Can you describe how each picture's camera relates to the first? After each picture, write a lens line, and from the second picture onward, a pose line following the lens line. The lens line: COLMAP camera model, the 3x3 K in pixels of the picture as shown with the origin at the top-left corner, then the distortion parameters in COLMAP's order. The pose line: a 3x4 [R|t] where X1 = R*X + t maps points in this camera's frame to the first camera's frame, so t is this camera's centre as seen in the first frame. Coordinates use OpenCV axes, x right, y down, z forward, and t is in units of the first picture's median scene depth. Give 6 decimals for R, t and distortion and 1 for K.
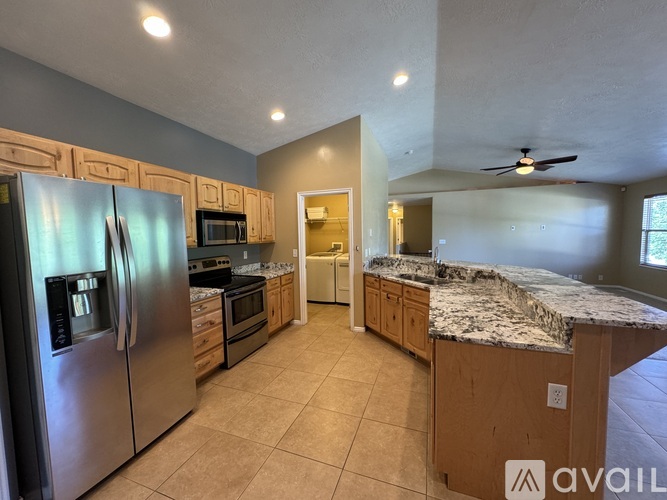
lens RADIAL K [[267.1, 0, 336.4], [0, 267.1, 247.9], [0, 0, 1]] dist [0.003276, 0.000339]
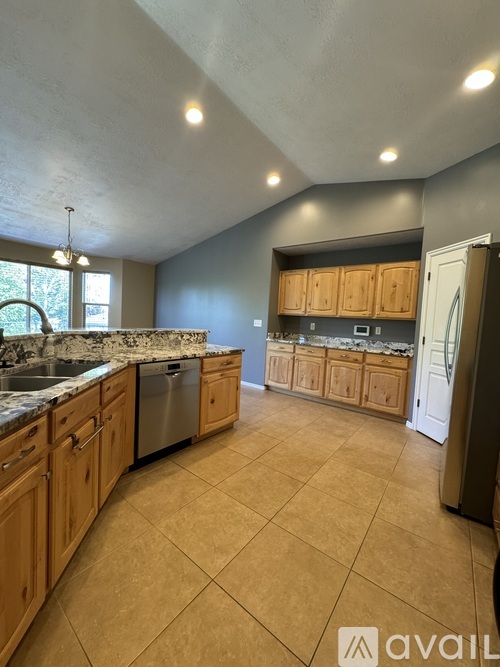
lens RADIAL K [[267.1, 0, 248.9], [0, 267.1, 333.1], [0, 0, 1]] dist [0.003276, 0.000339]
pose [[-0.949109, -0.047413, 0.311358, -0.135914], [-0.016297, 0.994673, 0.101788, 0.001471], [-0.314526, 0.091533, -0.944826, 1.340400]]
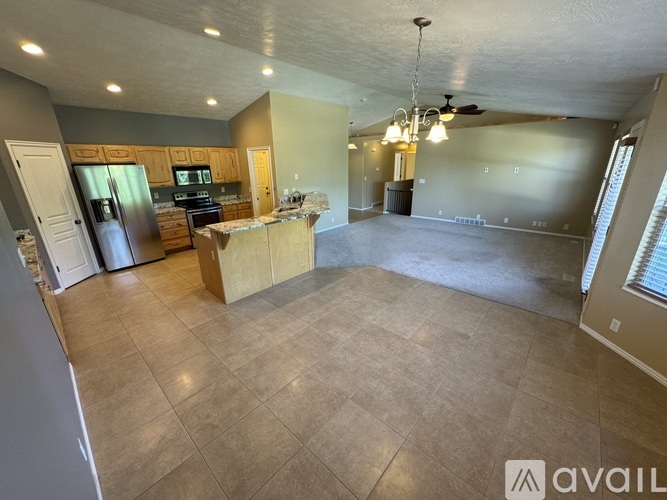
lens RADIAL K [[267.1, 0, 335.7], [0, 267.1, 252.0], [0, 0, 1]] dist [0.003276, 0.000339]
pose [[0.927237, 0.126875, -0.352326, 1.148031], [-0.023820, 0.958933, 0.282629, -0.107606], [0.373715, -0.253672, 0.892181, -0.371850]]
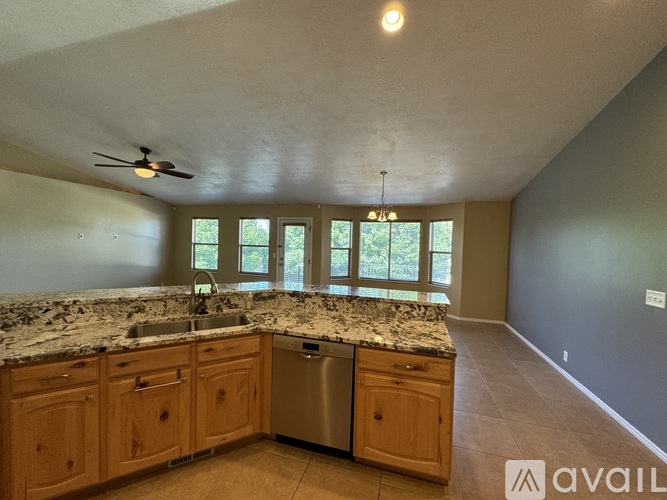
lens RADIAL K [[267.1, 0, 328.2], [0, 267.1, 249.7], [0, 0, 1]] dist [0.003276, 0.000339]
pose [[-0.058926, -0.008700, 0.998224, -0.319460], [0.027919, 0.999556, 0.010359, -0.053076], [-0.997872, 0.028480, -0.058657, 0.740803]]
